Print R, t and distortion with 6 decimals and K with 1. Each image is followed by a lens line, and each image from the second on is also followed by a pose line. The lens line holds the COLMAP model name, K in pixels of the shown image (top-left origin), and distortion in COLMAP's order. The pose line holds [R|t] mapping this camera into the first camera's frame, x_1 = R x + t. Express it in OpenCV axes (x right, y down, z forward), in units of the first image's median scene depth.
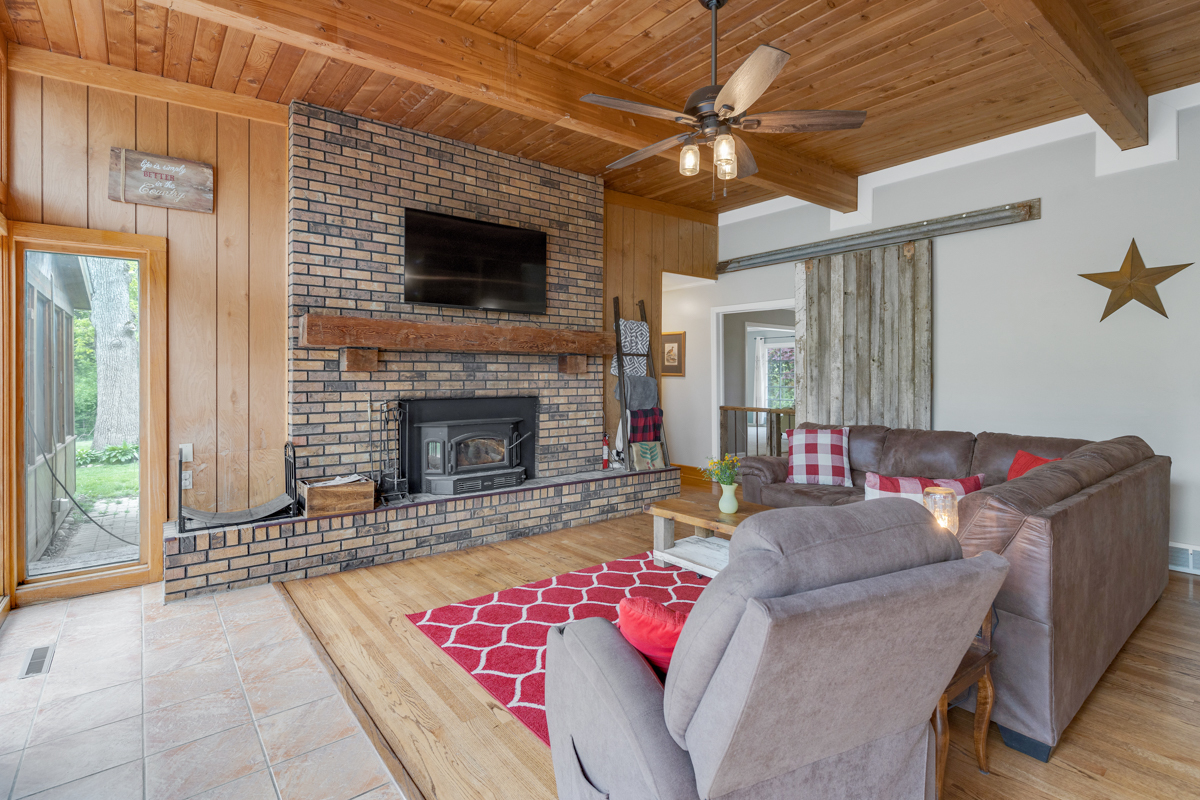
lens RADIAL K [[576.9, 0, 601.3], [0, 576.9, 373.1], [0, 0, 1]] dist [-0.000812, -0.000280]
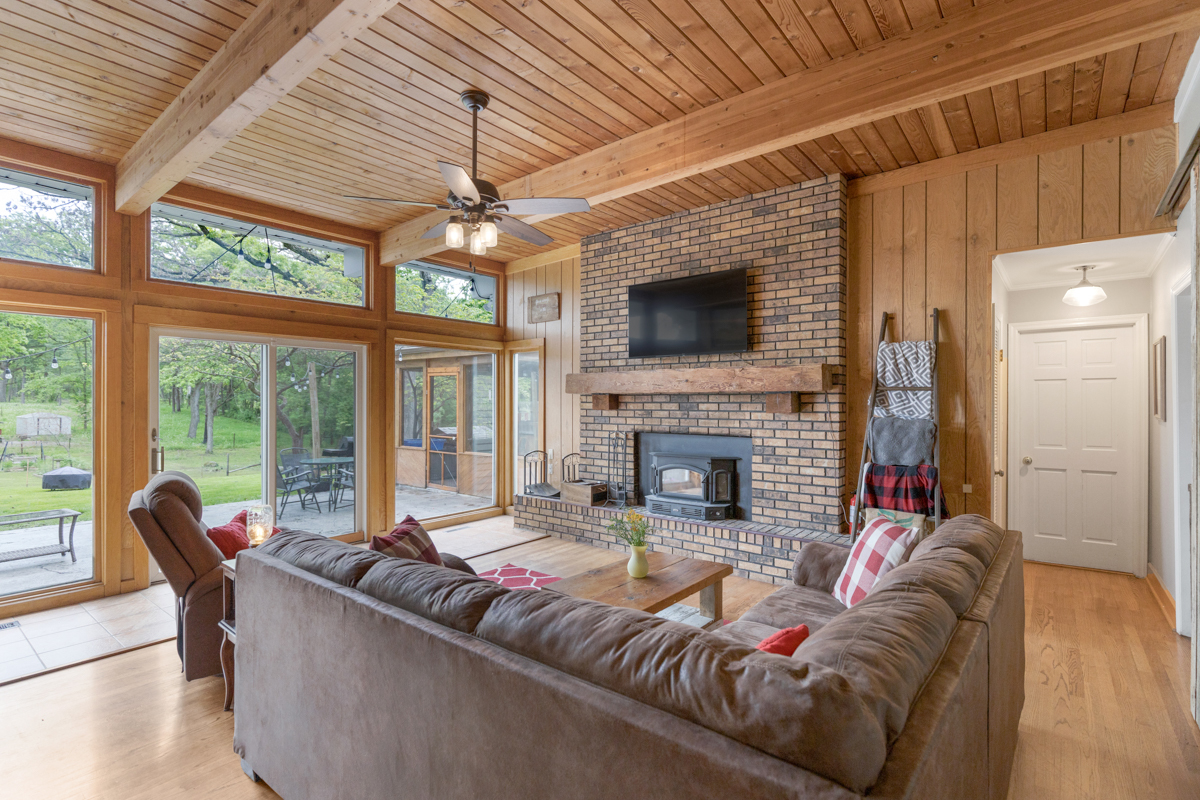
lens RADIAL K [[571.8, 0, 600.0], [0, 571.8, 400.0], [0, 0, 1]] dist [0.001463, -0.000012]
pose [[0.219350, -0.008858, -0.975606, 0.791565], [-0.002345, 0.999951, -0.009607, -0.011555], [0.975643, 0.004395, 0.219319, 0.558562]]
